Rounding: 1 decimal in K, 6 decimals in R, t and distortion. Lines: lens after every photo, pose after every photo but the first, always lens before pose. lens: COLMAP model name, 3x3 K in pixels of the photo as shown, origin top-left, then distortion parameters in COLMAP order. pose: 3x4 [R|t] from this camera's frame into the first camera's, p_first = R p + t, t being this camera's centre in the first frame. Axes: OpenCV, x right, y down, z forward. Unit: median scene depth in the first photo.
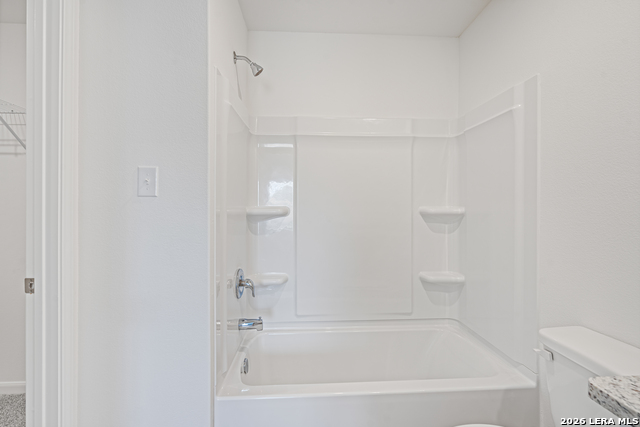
lens RADIAL K [[293.0, 0, 323.0], [0, 293.0, 210.7], [0, 0, 1]] dist [-0.000837, 0.000149]
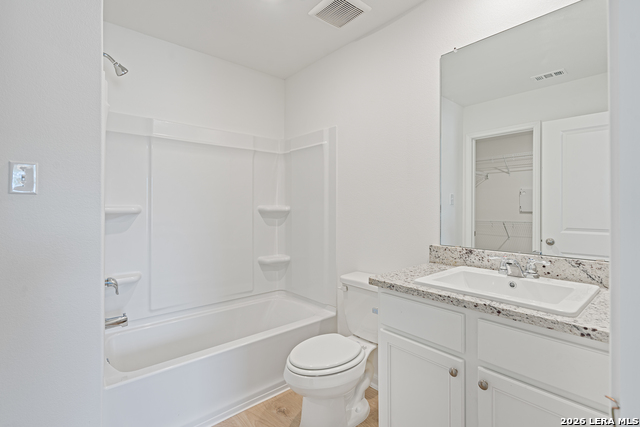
lens RADIAL K [[293.0, 0, 323.0], [0, 293.0, 210.7], [0, 0, 1]] dist [-0.000837, 0.000149]
pose [[0.793070, -0.006907, 0.609092, -0.231203], [0.004222, 0.999974, 0.005842, 0.002245], [-0.609116, -0.002062, 0.793078, -0.185195]]
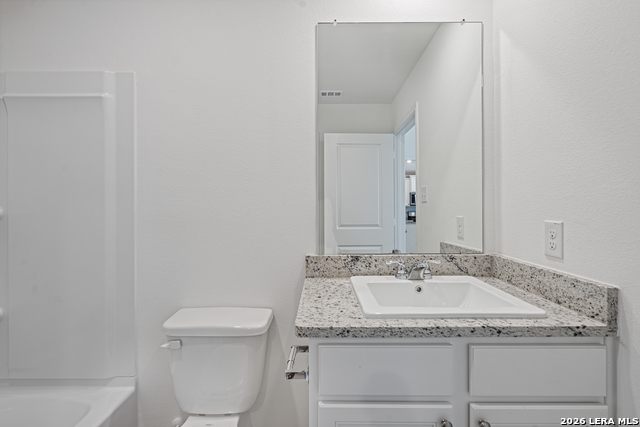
lens RADIAL K [[293.0, 0, 323.0], [0, 293.0, 210.7], [0, 0, 1]] dist [-0.000837, 0.000149]
pose [[0.078620, -0.009731, 0.996857, -0.138606], [0.012302, 0.999886, 0.008791, -0.001021], [-0.996829, 0.011572, 0.078731, 0.198436]]
